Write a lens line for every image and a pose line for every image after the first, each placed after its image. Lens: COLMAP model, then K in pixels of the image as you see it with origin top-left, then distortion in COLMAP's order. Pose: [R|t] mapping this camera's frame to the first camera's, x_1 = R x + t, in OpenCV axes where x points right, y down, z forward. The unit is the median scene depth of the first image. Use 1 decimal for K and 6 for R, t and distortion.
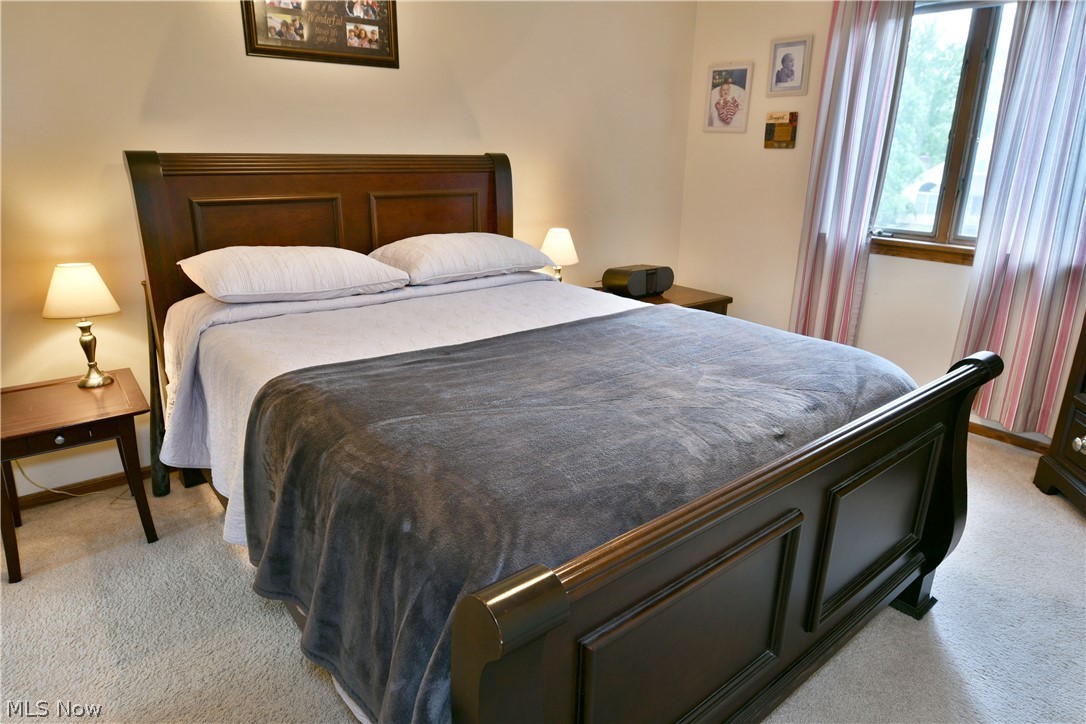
lens RADIAL K [[652.5, 0, 537.2], [0, 652.5, 360.8], [0, 0, 1]] dist [-0.016766, -0.002145]
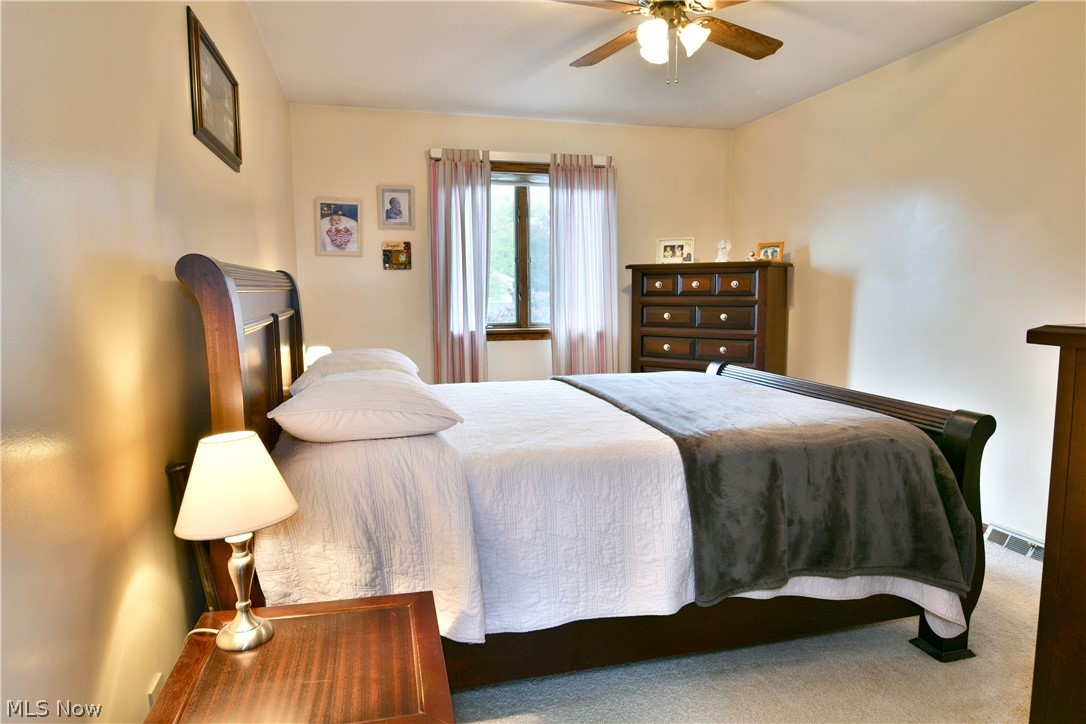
lens RADIAL K [[652.5, 0, 537.2], [0, 652.5, 360.8], [0, 0, 1]] dist [-0.016766, -0.002145]
pose [[0.402785, -0.116792, 0.907813, -0.675126], [0.286854, 0.957966, -0.004029, -0.079923], [-0.869183, 0.262033, 0.419357, 0.297640]]
